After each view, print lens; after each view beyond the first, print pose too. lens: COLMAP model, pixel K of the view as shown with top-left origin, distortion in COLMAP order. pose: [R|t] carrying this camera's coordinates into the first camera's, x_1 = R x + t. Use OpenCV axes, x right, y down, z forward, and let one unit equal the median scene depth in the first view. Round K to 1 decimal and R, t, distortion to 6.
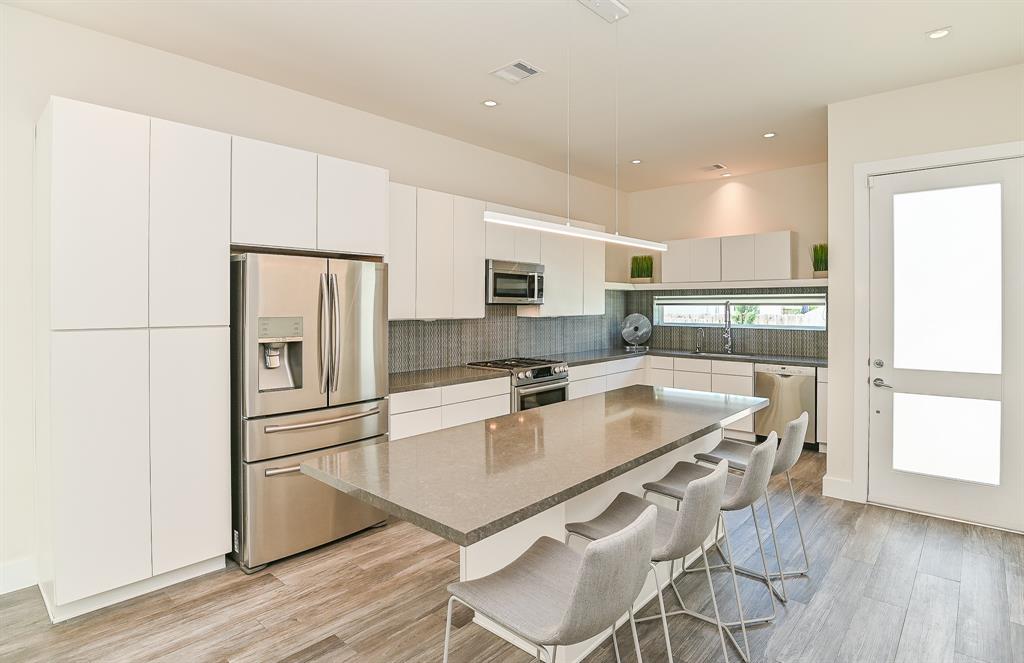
lens RADIAL K [[524.7, 0, 532.9], [0, 524.7, 304.7], [0, 0, 1]] dist [-0.026629, -0.000568]
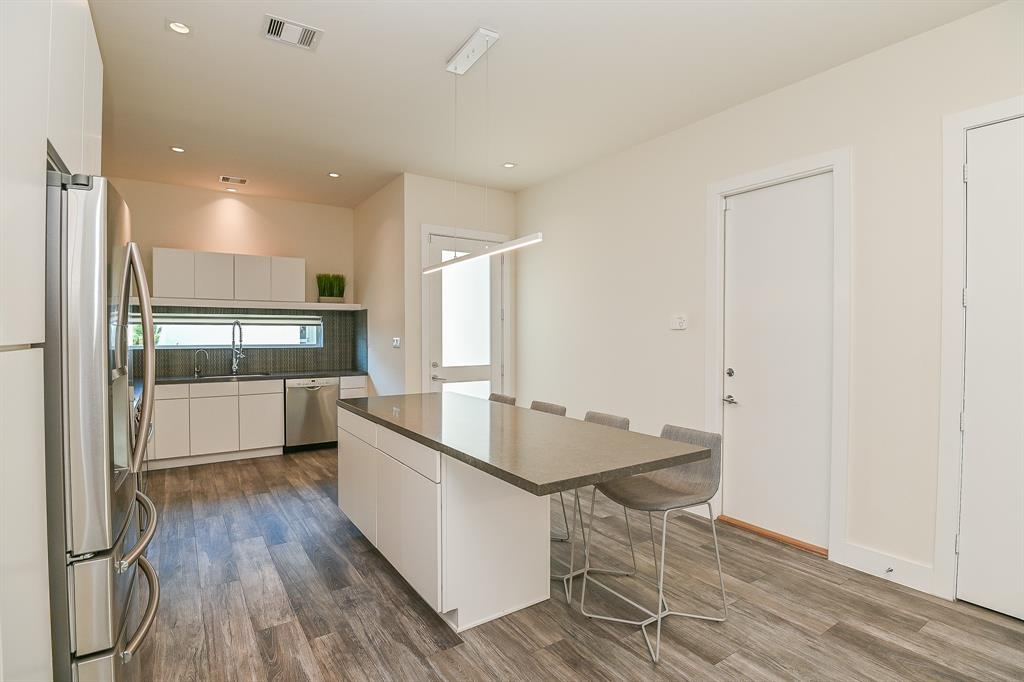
lens RADIAL K [[507.3, 0, 513.9], [0, 507.3, 339.1], [0, 0, 1]] dist [-0.023415, -0.001567]
pose [[0.261272, -0.011806, 0.965193, -0.517886], [-0.002892, 0.999911, 0.013013, 0.017746], [-0.965261, -0.006191, 0.261215, 0.332274]]
